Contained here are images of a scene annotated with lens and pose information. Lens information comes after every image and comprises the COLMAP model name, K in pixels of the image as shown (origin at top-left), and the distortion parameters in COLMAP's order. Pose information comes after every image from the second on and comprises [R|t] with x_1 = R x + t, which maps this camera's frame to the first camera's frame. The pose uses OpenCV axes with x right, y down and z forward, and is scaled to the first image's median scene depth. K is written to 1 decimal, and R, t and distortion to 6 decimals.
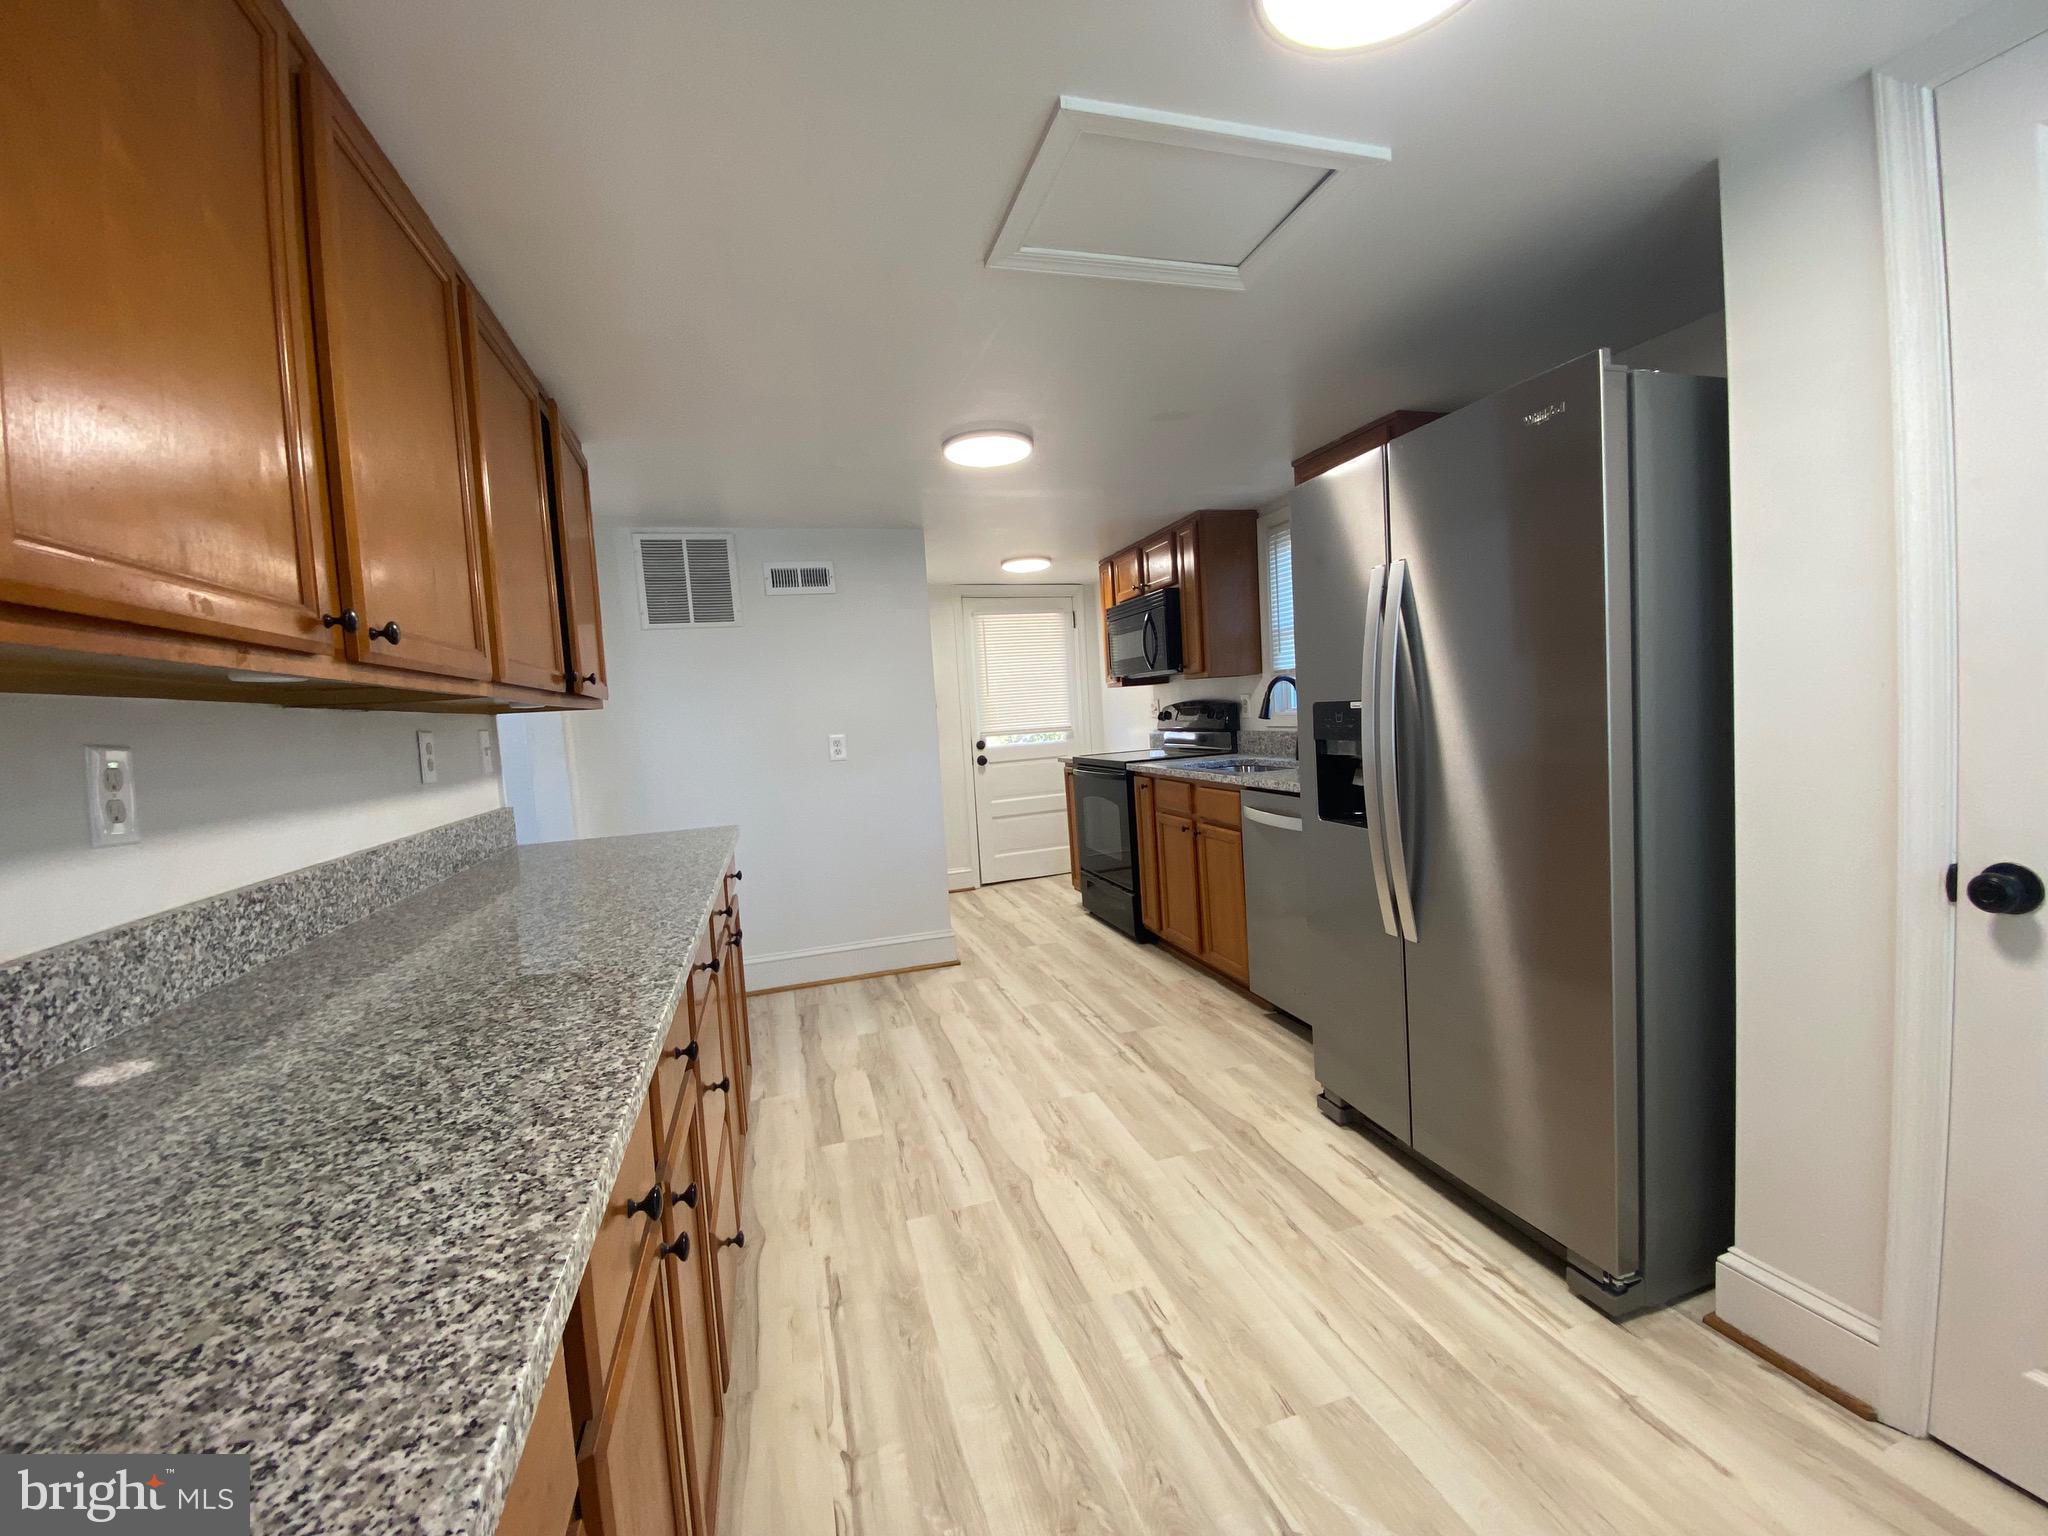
lens RADIAL K [[821.0, 0, 1024.0], [0, 821.0, 768.0], [0, 0, 1]] dist [0.001027, 0.000130]
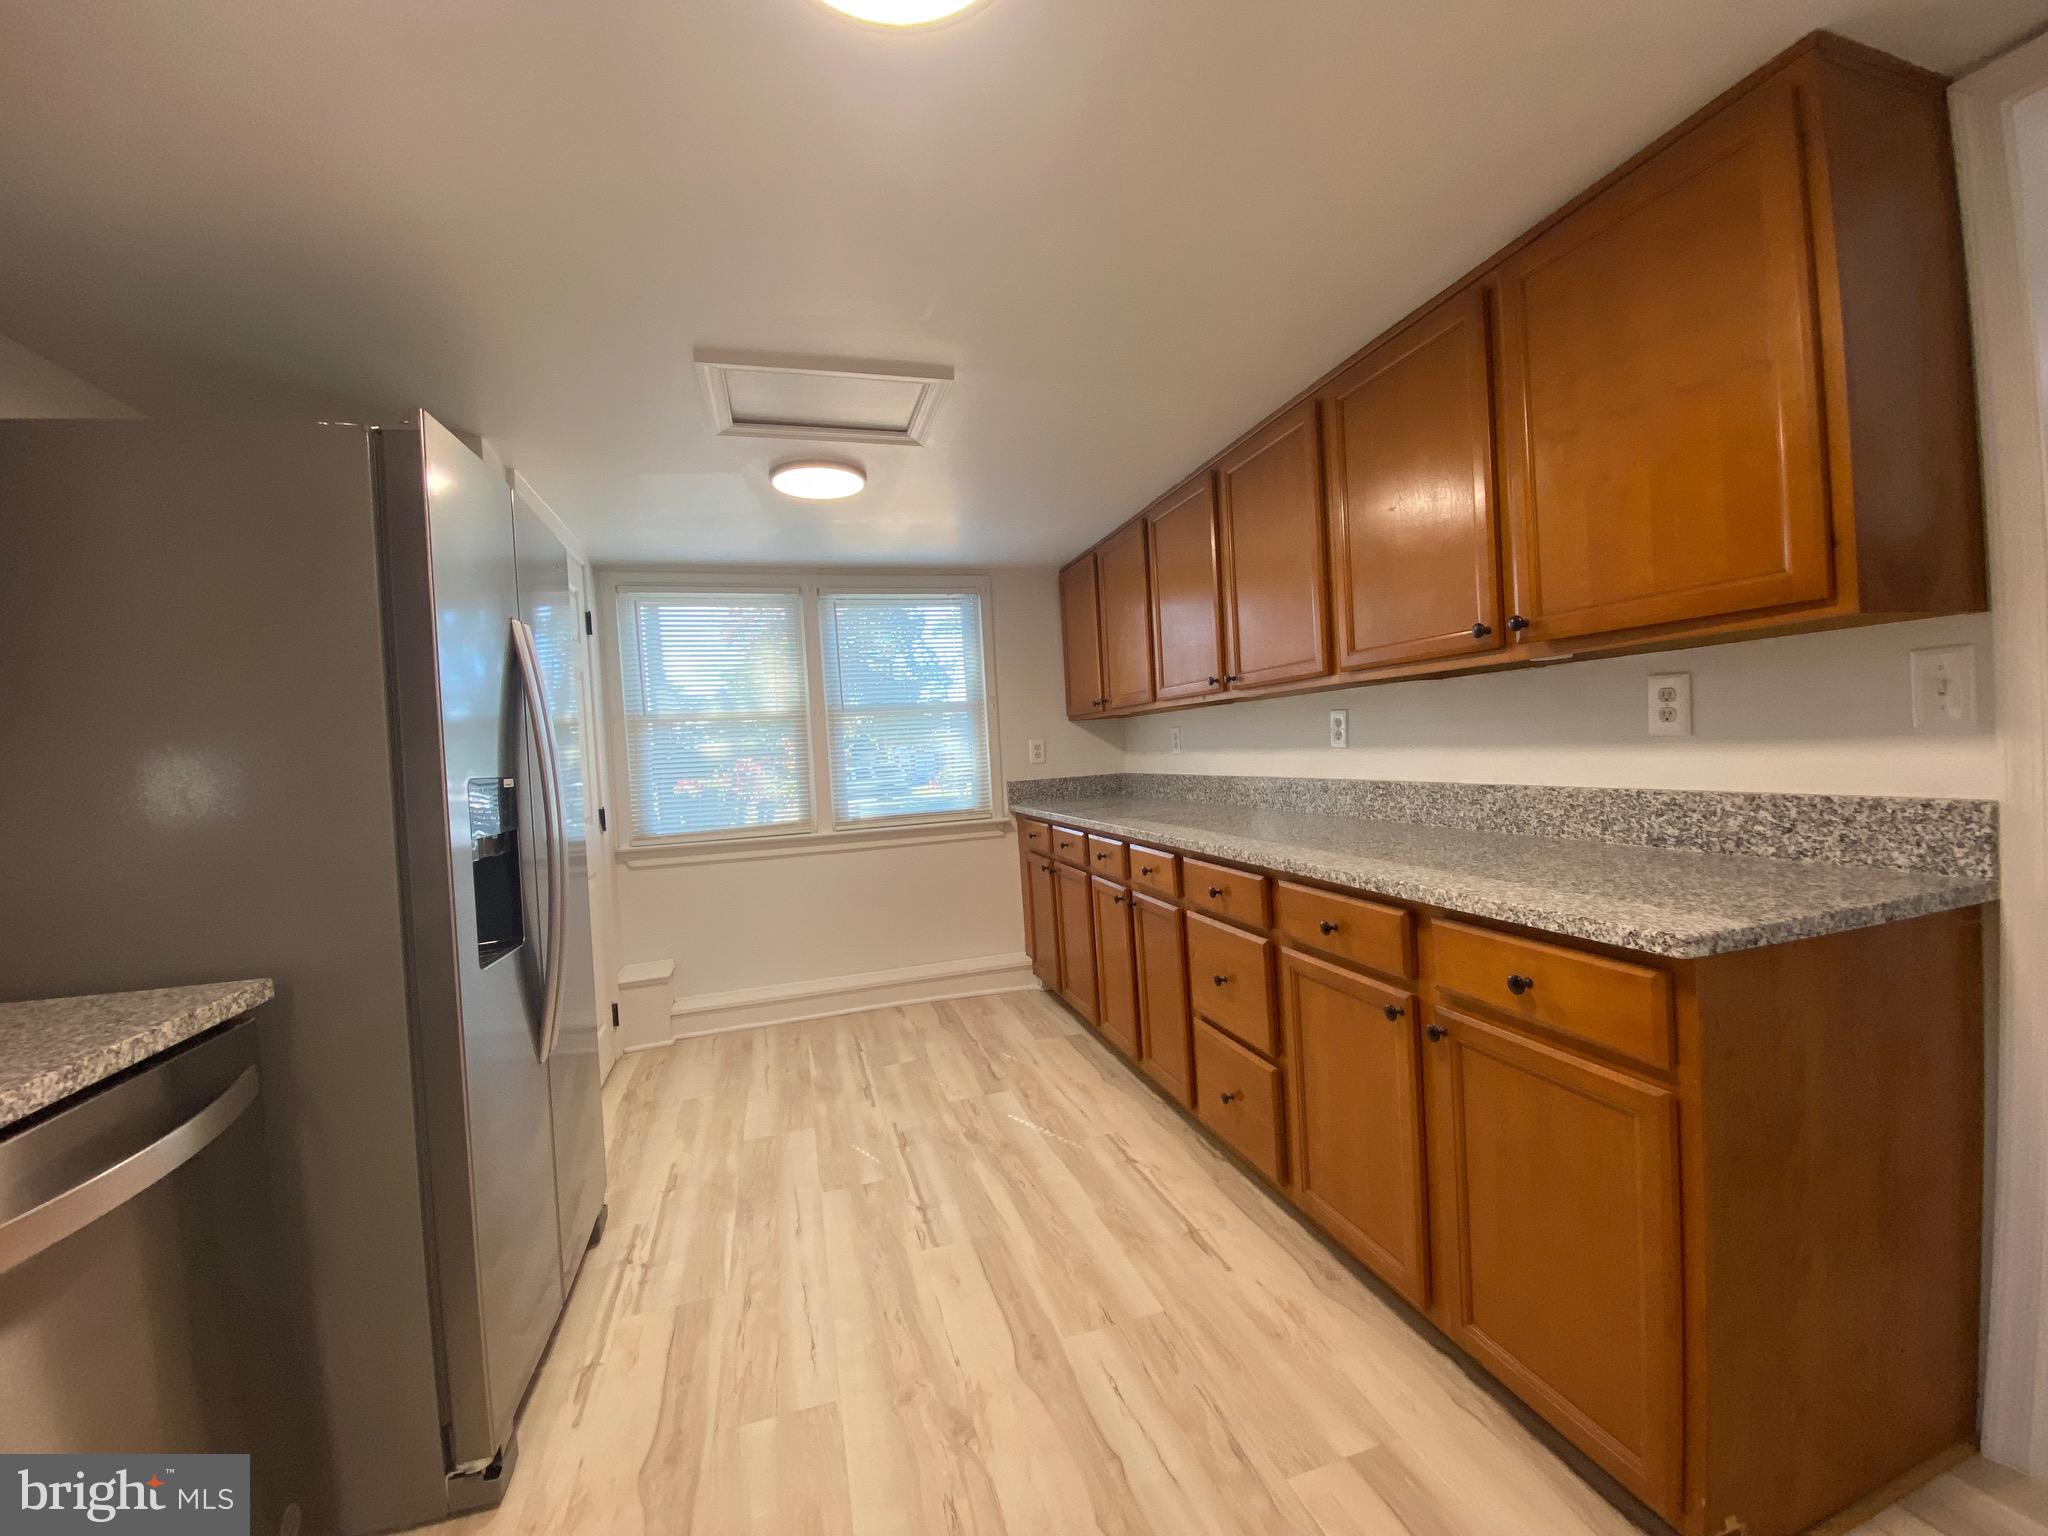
lens RADIAL K [[821.0, 0, 1024.0], [0, 821.0, 768.0], [0, 0, 1]] dist [0.001027, 0.000130]
pose [[-0.992333, 0.122881, 0.013243, -0.091119], [0.123586, 0.987655, 0.096250, -0.125236], [-0.001252, 0.097148, -0.995269, 2.077542]]
